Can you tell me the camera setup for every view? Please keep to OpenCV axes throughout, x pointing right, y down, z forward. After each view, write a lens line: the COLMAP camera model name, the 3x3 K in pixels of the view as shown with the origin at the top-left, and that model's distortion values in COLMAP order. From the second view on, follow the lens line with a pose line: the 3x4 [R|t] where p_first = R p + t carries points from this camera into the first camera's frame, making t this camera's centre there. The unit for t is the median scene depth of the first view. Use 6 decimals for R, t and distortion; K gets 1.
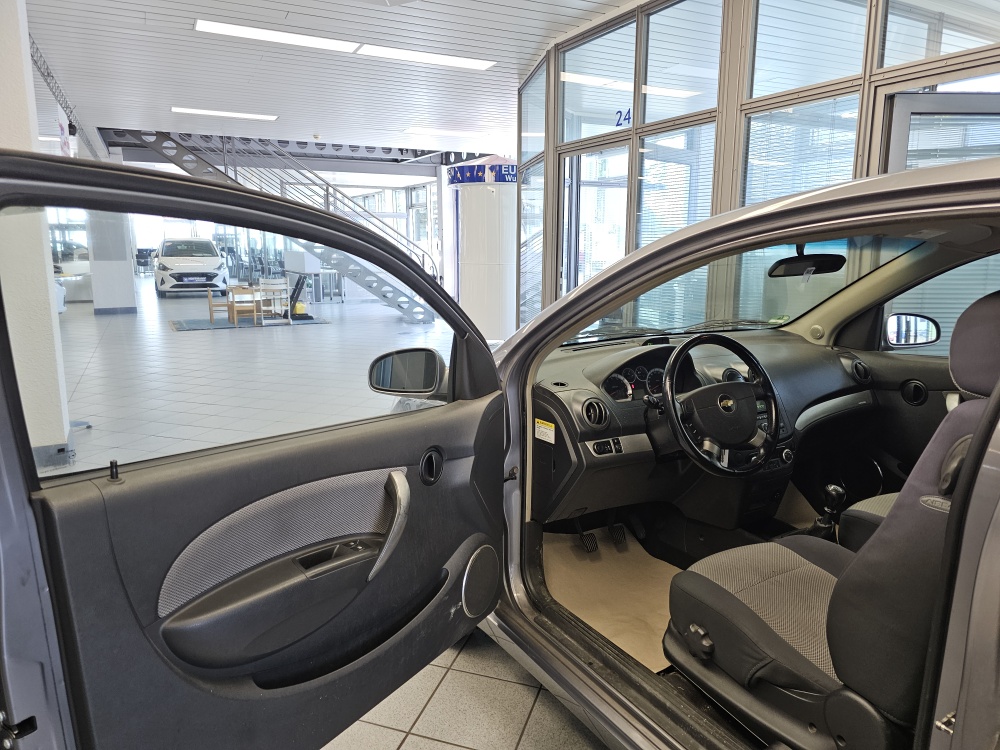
lens RADIAL K [[677.7, 0, 485.8], [0, 677.7, 357.9], [0, 0, 1]] dist [0.051985, -0.048035]
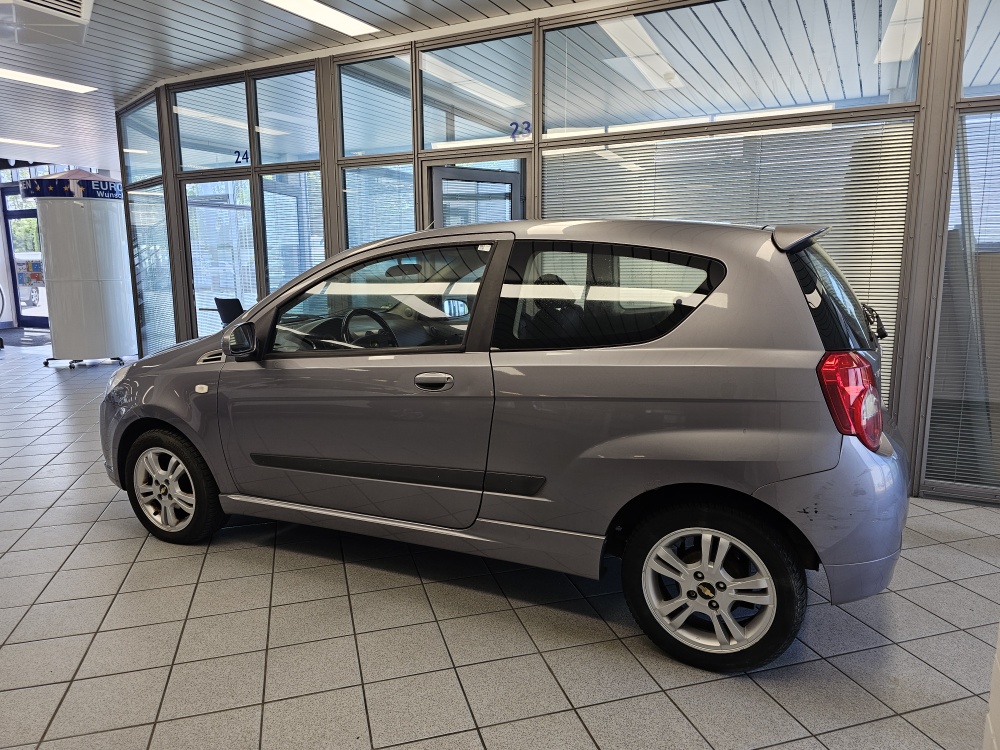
lens RADIAL K [[677.7, 0, 503.3], [0, 677.7, 370.1], [0, 0, 1]] dist [0.051985, -0.048035]
pose [[0.816875, -0.102595, 0.567617, -0.160823], [0.105462, 0.994032, 0.027894, 0.046667], [-0.567092, 0.037076, 0.822820, -0.280209]]
